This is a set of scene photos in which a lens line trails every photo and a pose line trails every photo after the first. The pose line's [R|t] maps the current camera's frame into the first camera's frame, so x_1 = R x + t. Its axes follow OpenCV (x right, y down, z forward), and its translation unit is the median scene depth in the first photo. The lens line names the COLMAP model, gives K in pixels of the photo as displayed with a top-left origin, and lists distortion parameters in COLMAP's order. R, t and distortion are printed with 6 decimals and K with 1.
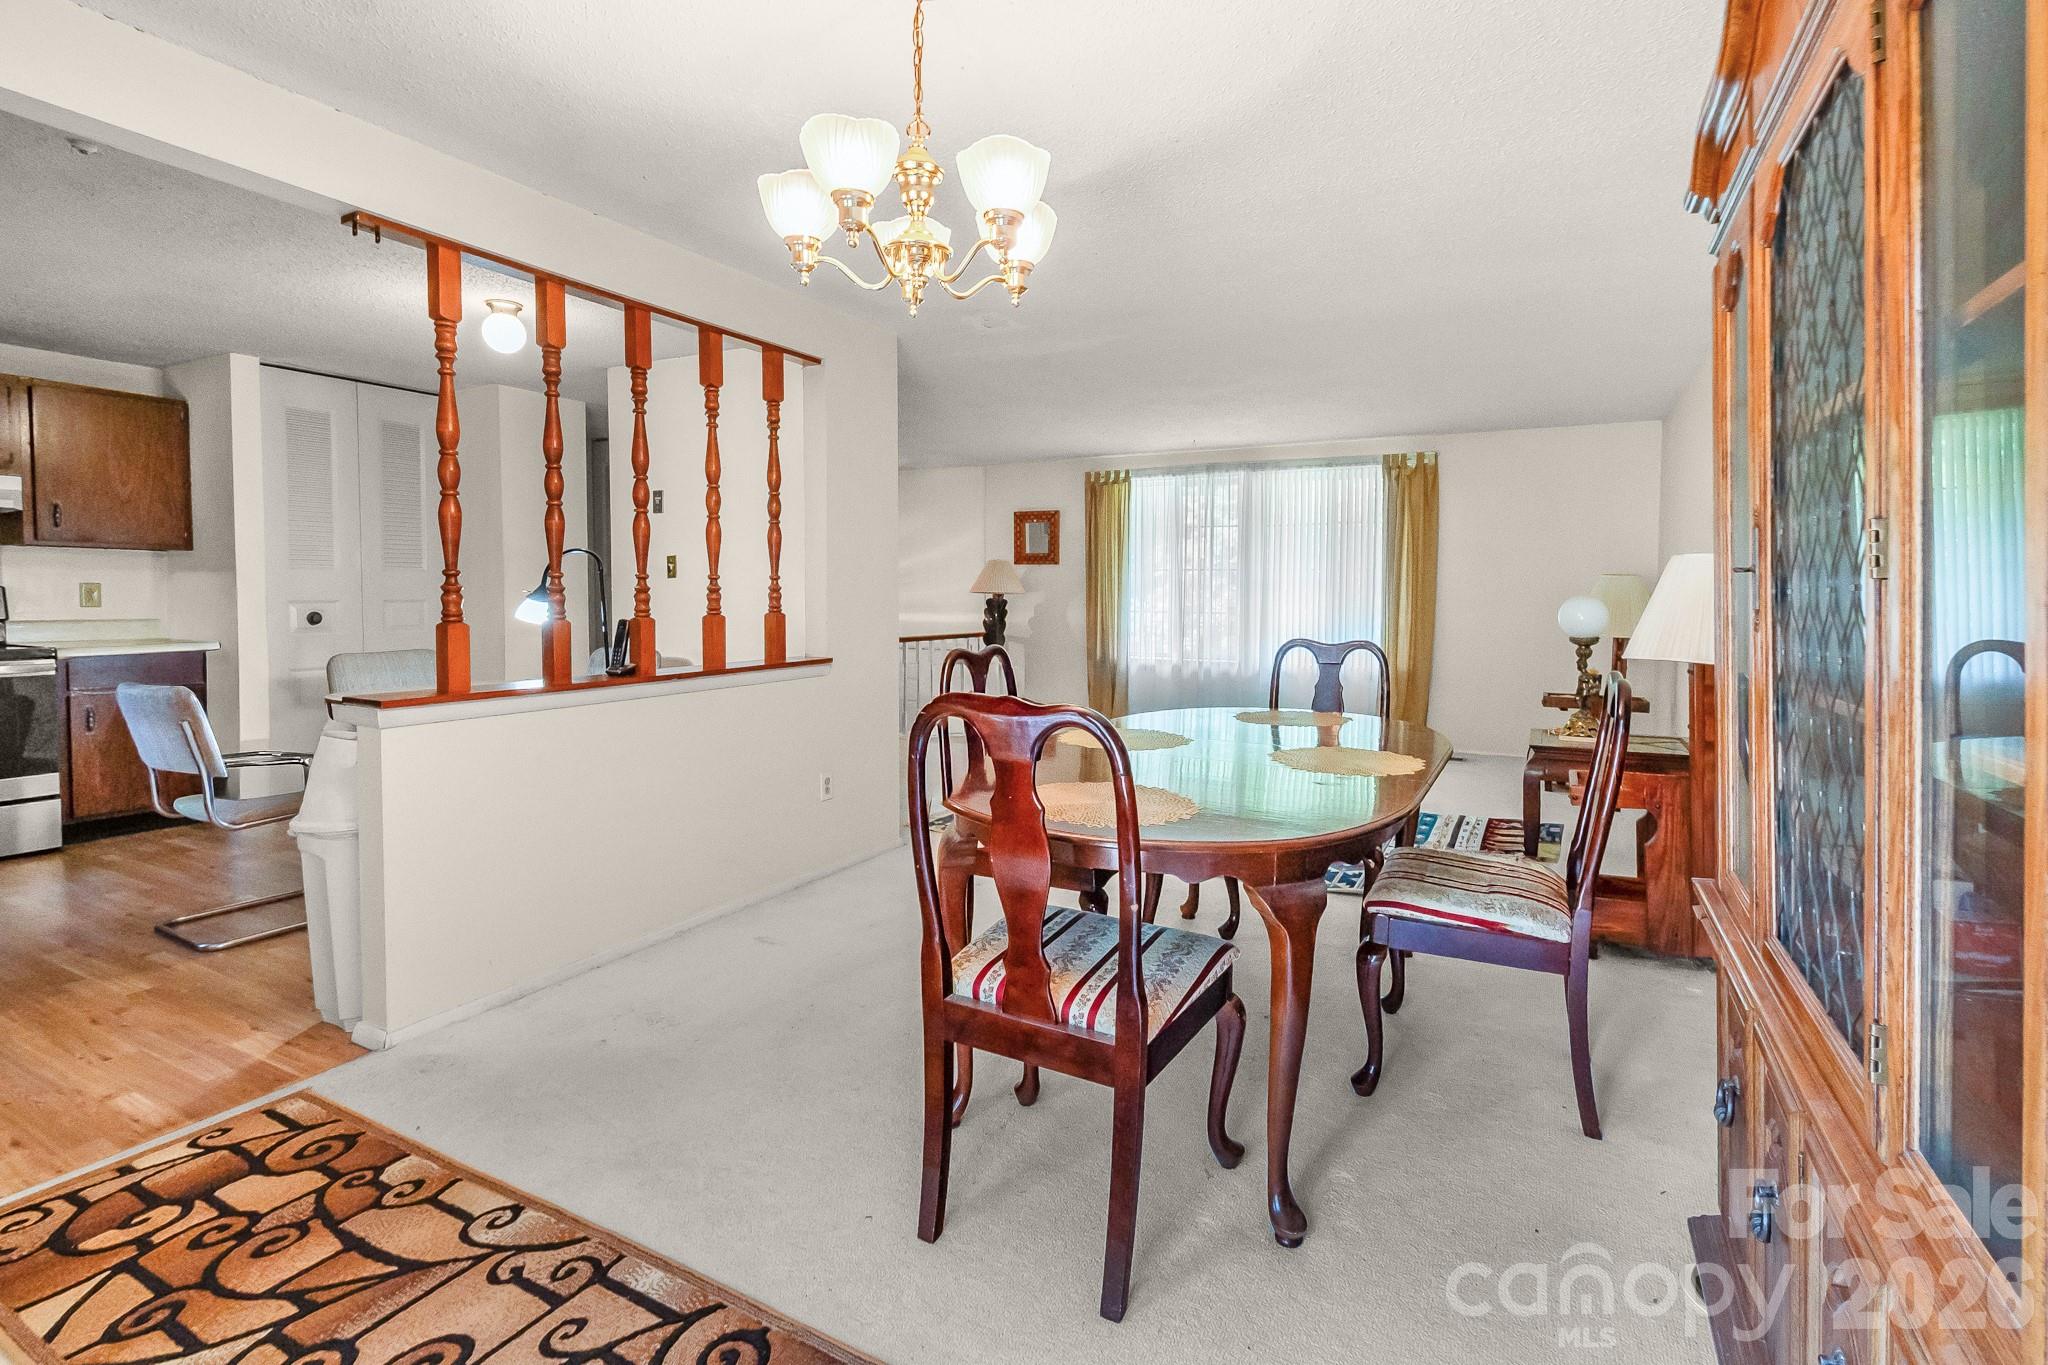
lens RADIAL K [[929.4, 0, 1042.1], [0, 929.4, 631.0], [0, 0, 1]] dist [0.001418, 0.000468]
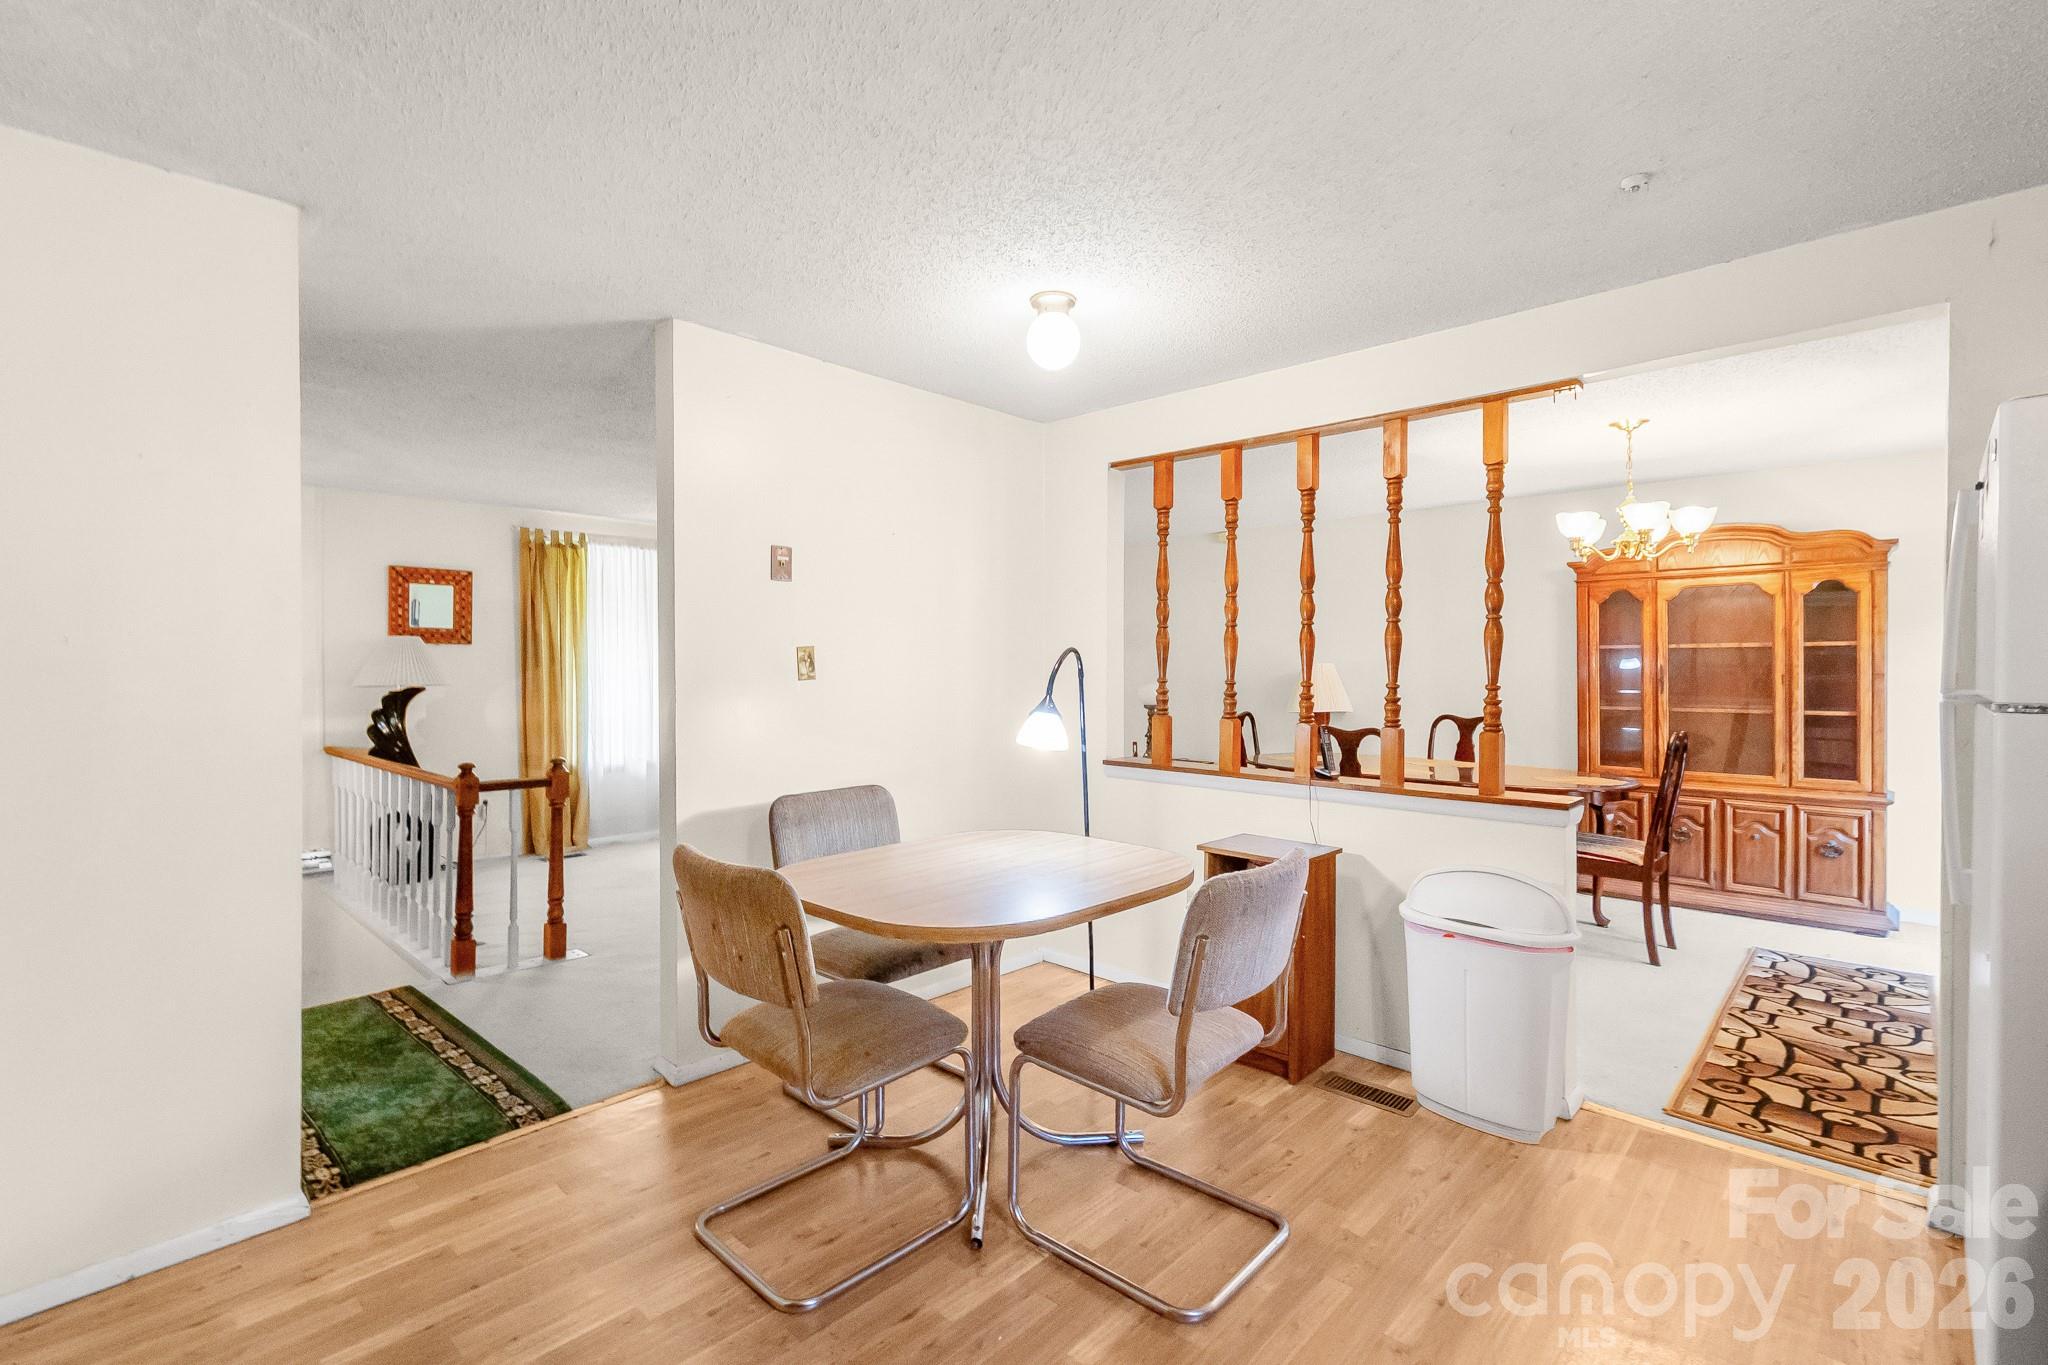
lens RADIAL K [[929.4, 0, 1020.5], [0, 929.4, 675.2], [0, 0, 1]] dist [0.001418, 0.000468]
pose [[0.272167, -0.012071, 0.962174, -2.677136], [0.038888, 0.999242, 0.001536, -0.145602], [-0.961464, 0.036999, 0.272430, 1.780545]]
